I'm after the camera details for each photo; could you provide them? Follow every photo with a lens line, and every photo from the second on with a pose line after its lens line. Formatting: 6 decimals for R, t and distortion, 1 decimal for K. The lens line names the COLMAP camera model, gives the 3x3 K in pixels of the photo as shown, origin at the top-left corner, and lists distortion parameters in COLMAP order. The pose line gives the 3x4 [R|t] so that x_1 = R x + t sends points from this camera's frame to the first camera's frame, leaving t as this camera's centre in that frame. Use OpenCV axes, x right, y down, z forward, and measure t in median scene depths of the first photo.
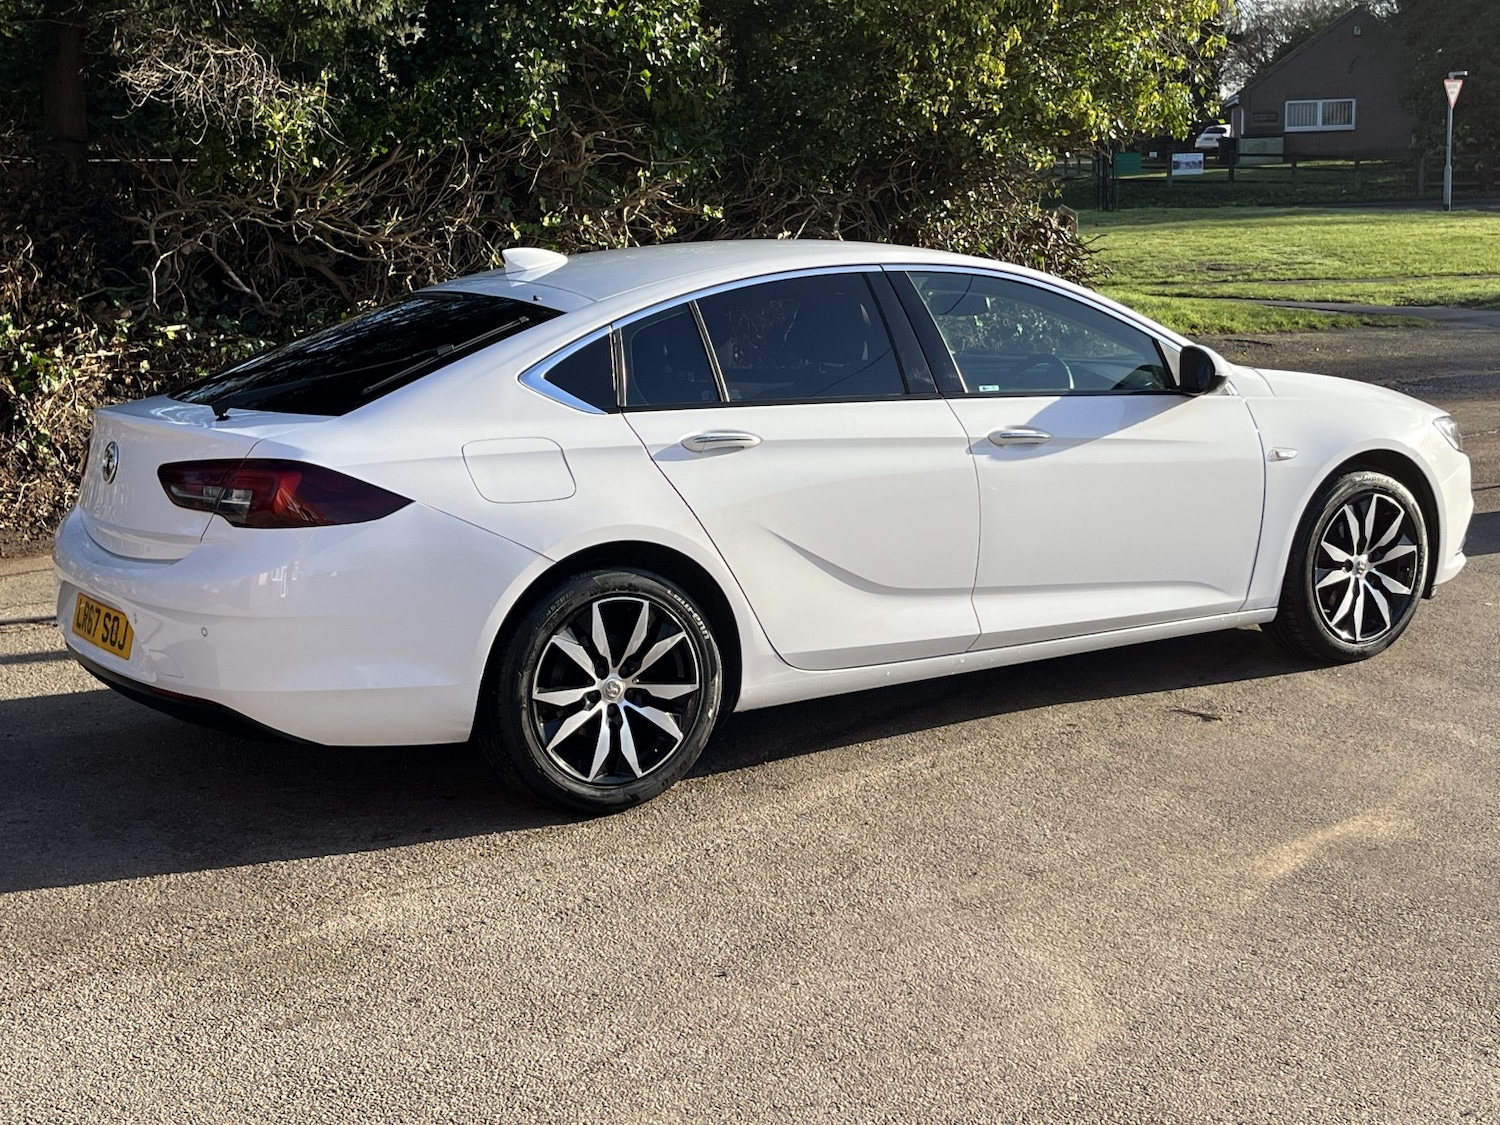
lens RADIAL K [[2035.9, 0, 772.9], [0, 2035.9, 587.6], [0, 0, 1]] dist [0.139699, -0.458450]
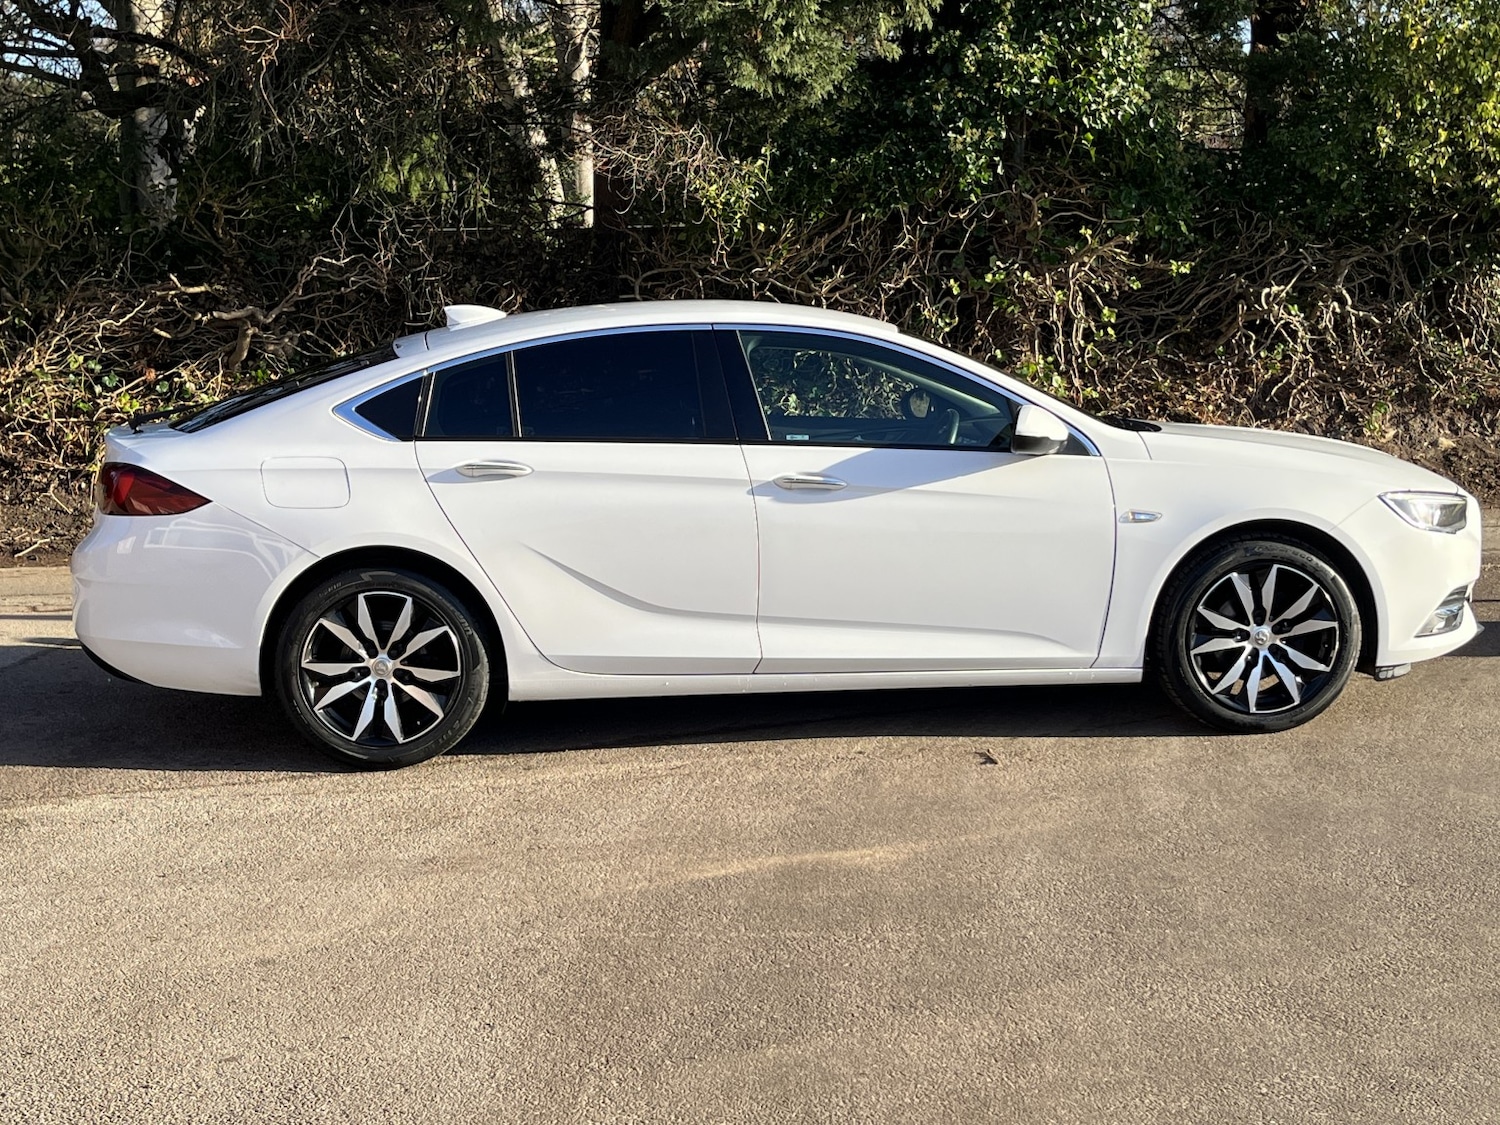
lens RADIAL K [[2038.7, 0, 764.5], [0, 2038.7, 587.1], [0, 0, 1]] dist [0.129135, -0.389947]
pose [[0.878503, 0.075346, -0.471758, 0.324906], [-0.086277, 0.996270, -0.001546, -0.007348], [0.469882, 0.042060, 0.881726, 0.013446]]
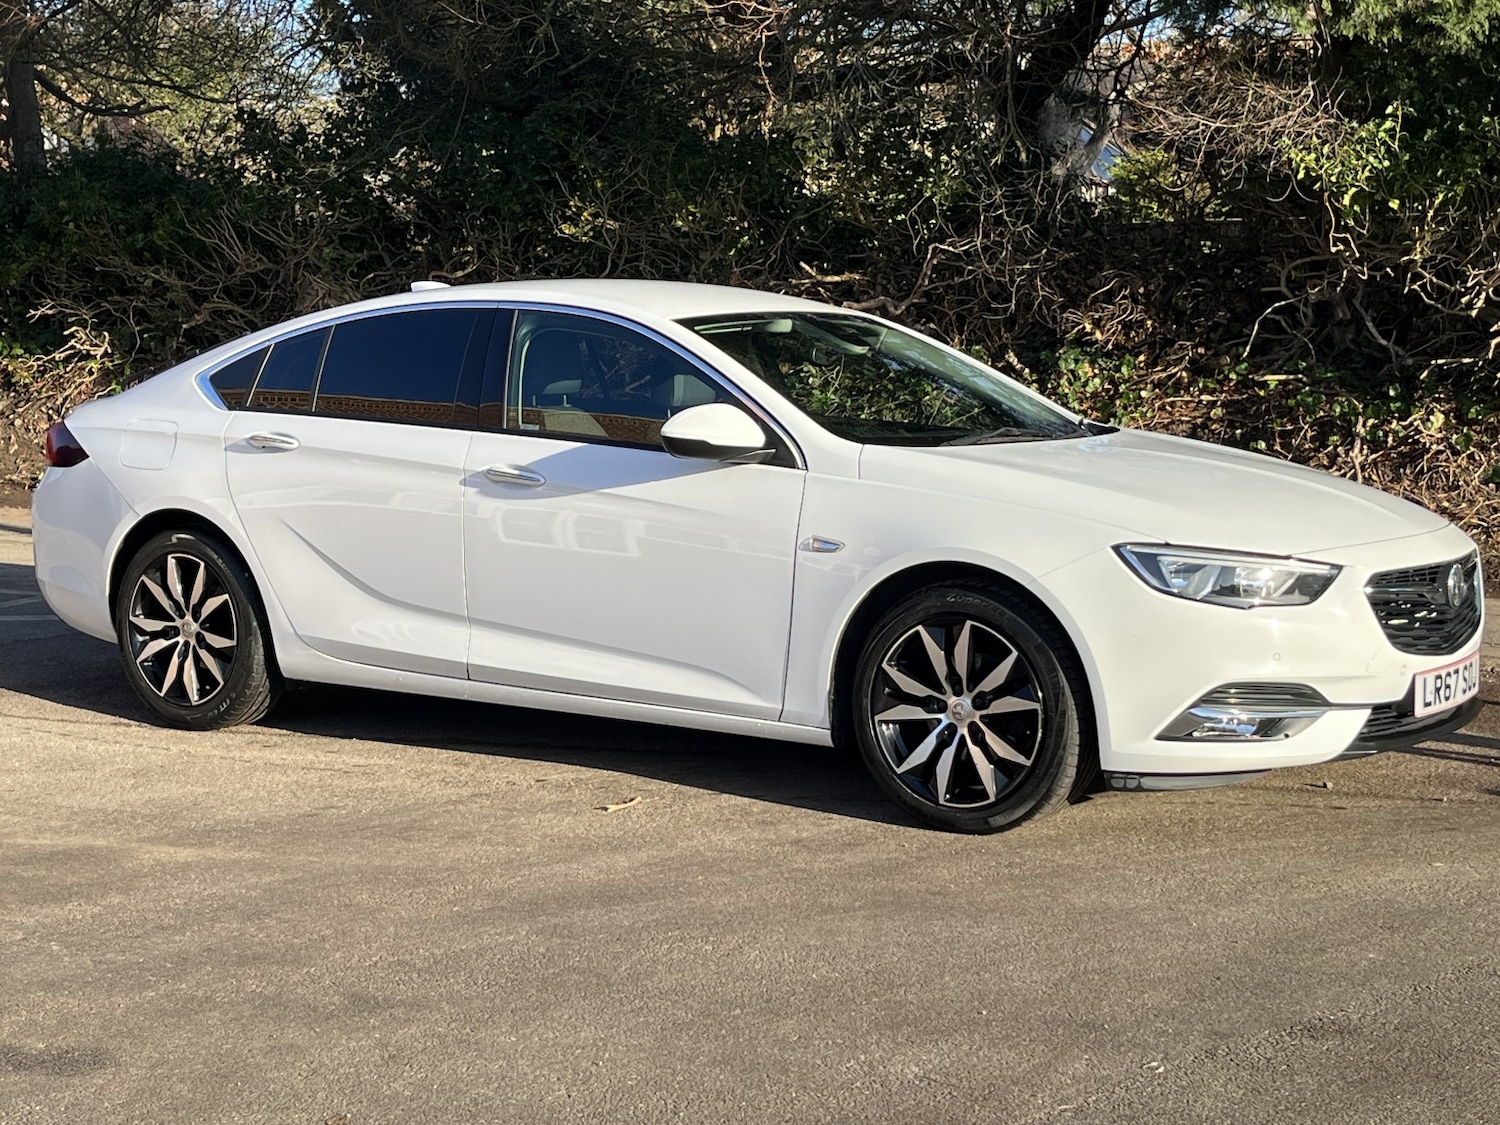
lens RADIAL K [[2323.0, 0, 766.6], [0, 2323.0, 596.2], [0, 0, 1]] dist [0.180126, -0.639830]
pose [[0.392754, 0.135807, -0.909561, 0.635606], [-0.173174, 0.982264, 0.071884, -0.062553], [0.903191, 0.129280, 0.409307, 0.342195]]
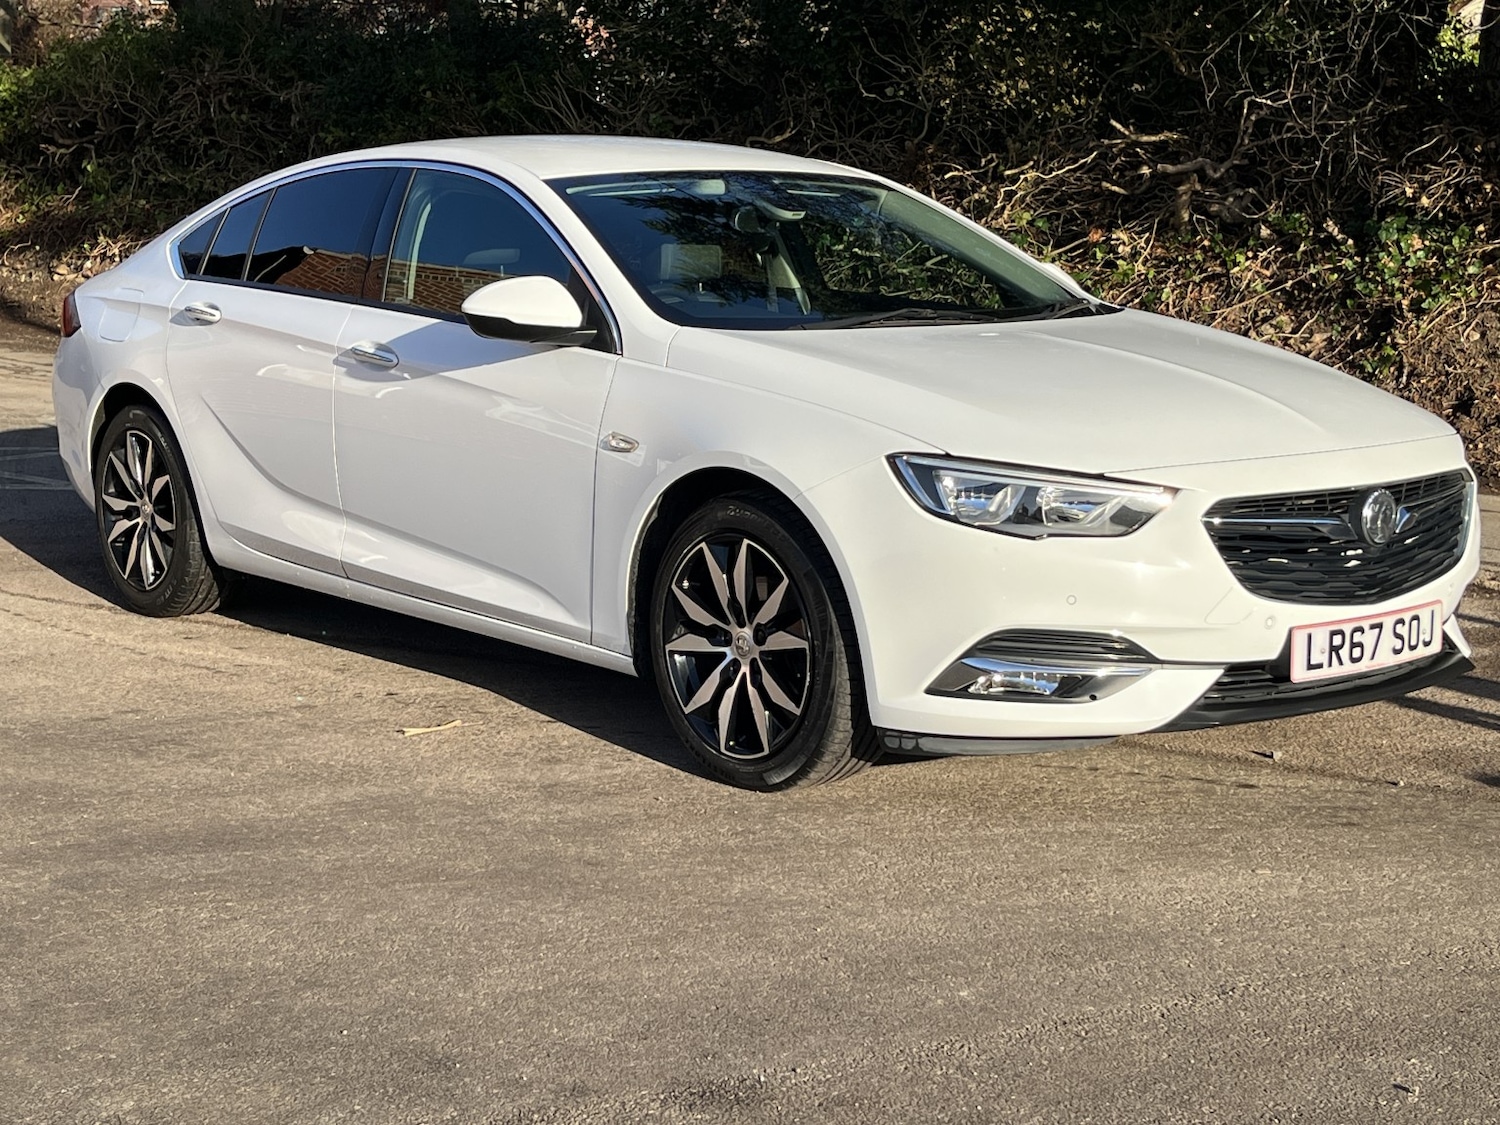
lens RADIAL K [[2323.0, 0, 766.6], [0, 2323.0, 596.2], [0, 0, 1]] dist [0.180126, -0.639830]
pose [[0.128489, 0.196335, -0.972082, 0.608483], [-0.178263, 0.968814, 0.172112, -0.093565], [0.975558, 0.151172, 0.159481, 0.534519]]
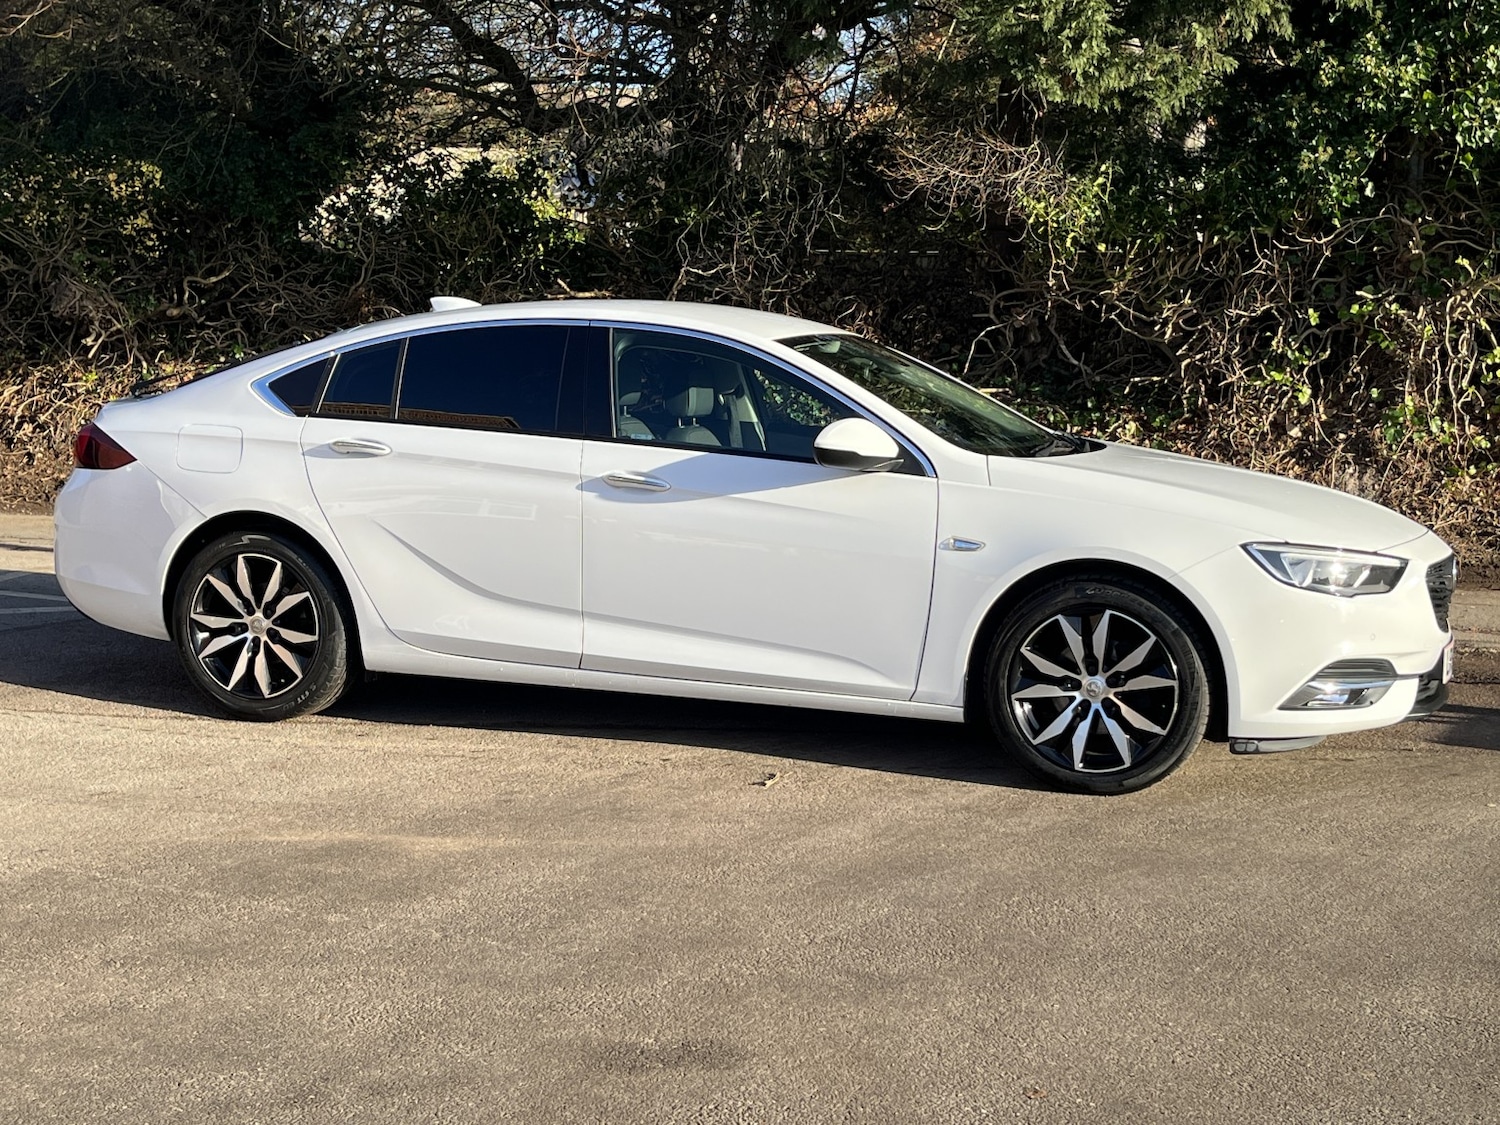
lens RADIAL K [[2035.9, 0, 772.9], [0, 2035.9, 587.6], [0, 0, 1]] dist [0.139699, -0.458450]
pose [[0.620105, 0.138082, -0.772271, 0.531010], [-0.175689, 0.983829, 0.034836, -0.036208], [0.764593, 0.114078, 0.634337, 0.195481]]
